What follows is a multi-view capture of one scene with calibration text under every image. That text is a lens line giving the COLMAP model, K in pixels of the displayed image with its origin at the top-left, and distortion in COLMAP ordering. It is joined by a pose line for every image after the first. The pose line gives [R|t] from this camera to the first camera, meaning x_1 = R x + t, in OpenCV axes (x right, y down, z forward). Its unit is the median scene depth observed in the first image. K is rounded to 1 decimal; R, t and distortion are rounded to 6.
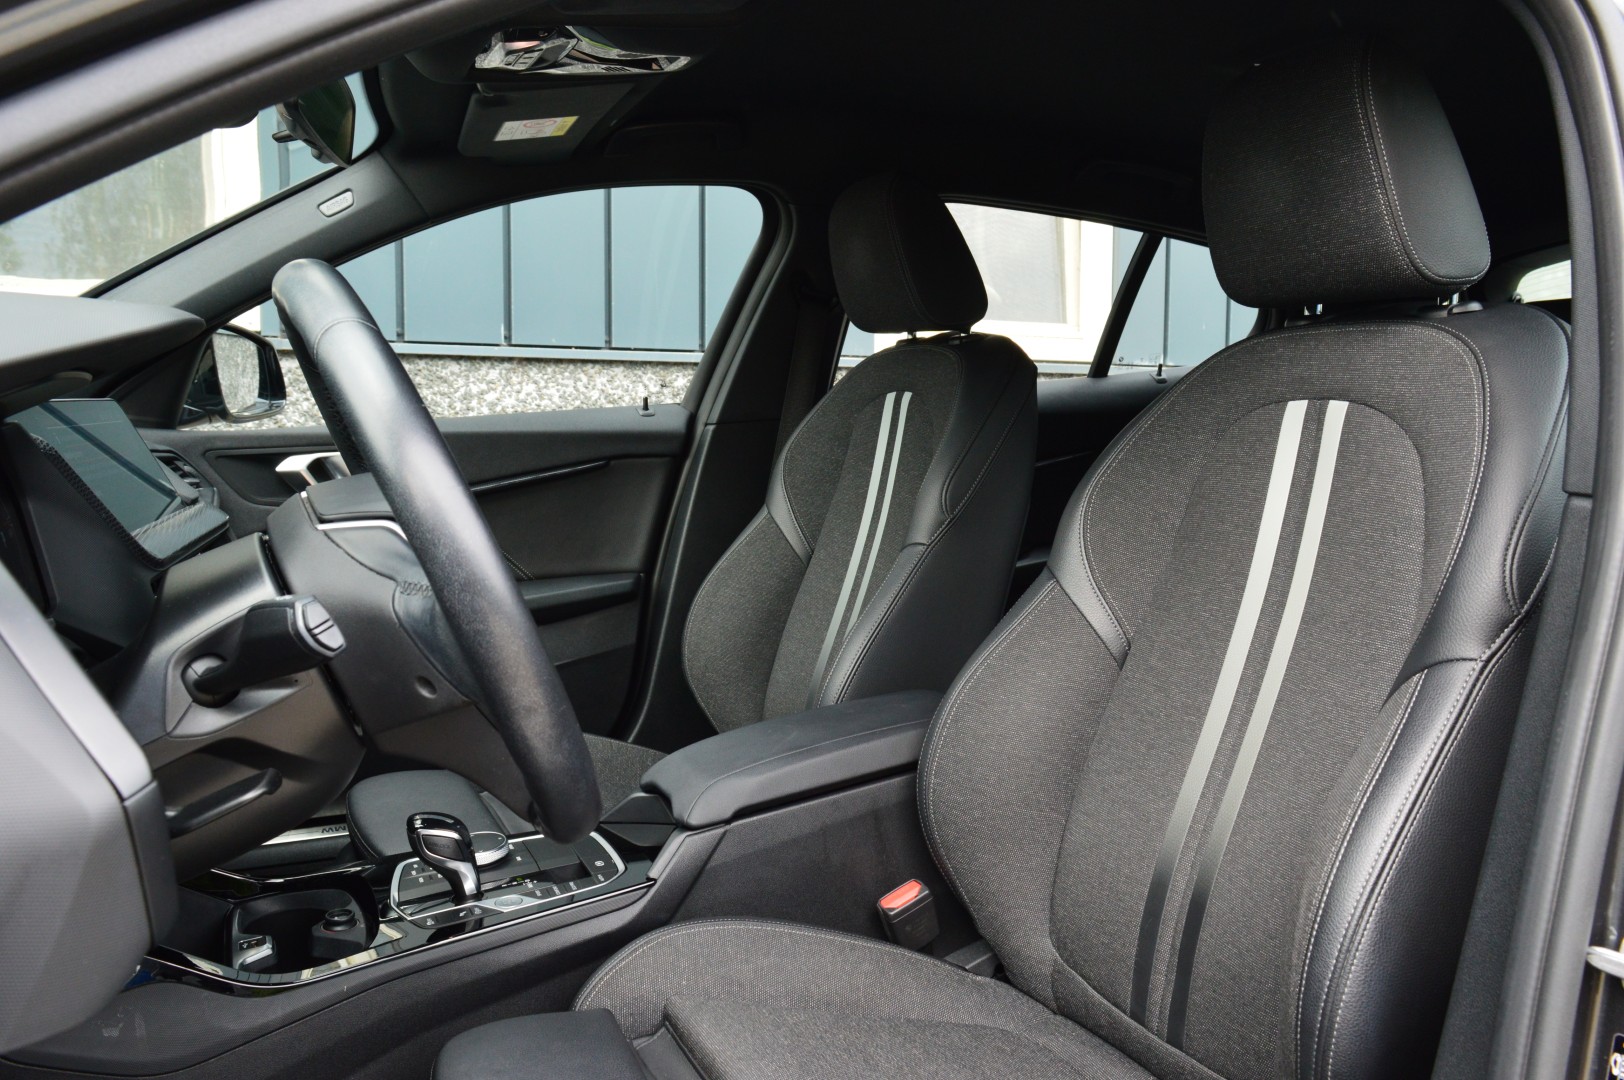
lens RADIAL K [[1305.7, 0, 822.8], [0, 1305.7, 533.8], [0, 0, 1]] dist [-0.013887, 0.011501]
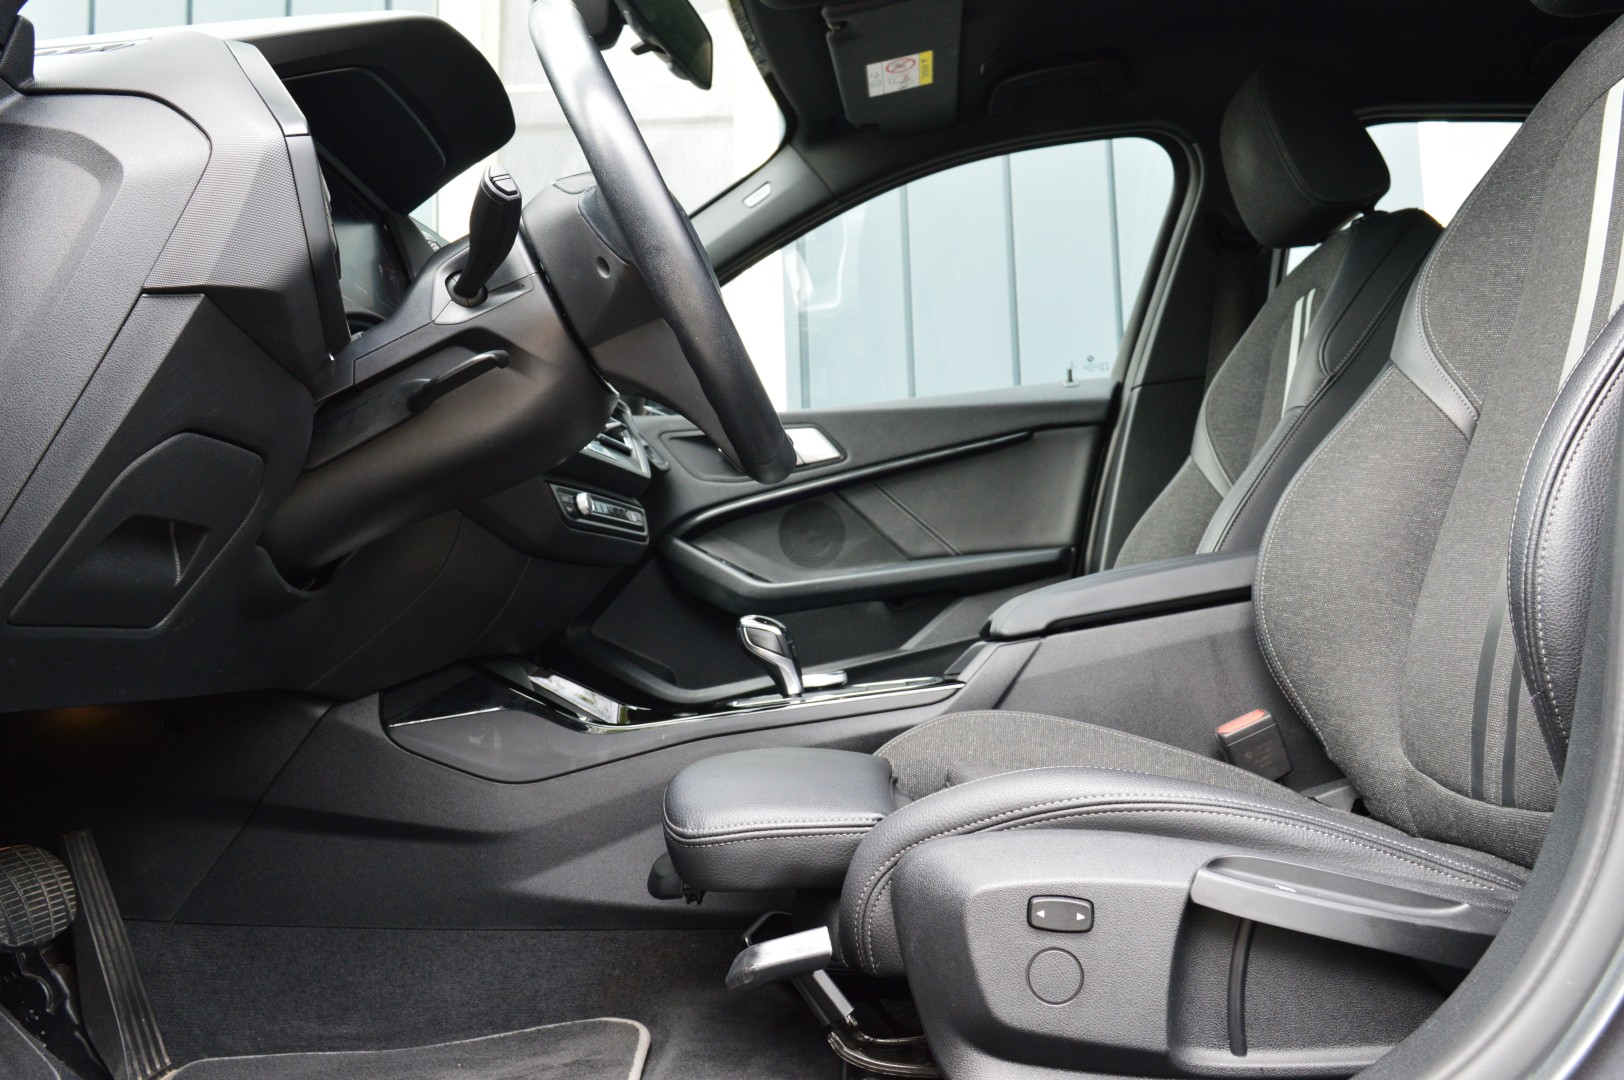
lens RADIAL K [[1466.7, 0, 804.2], [0, 1466.7, 545.1], [0, 0, 1]] dist [-0.040995, 0.018139]
pose [[0.892525, -0.079126, -0.444003, 0.254250], [-0.000907, 0.984172, -0.177214, 0.341312], [0.450997, 0.158571, 0.878326, -0.053193]]
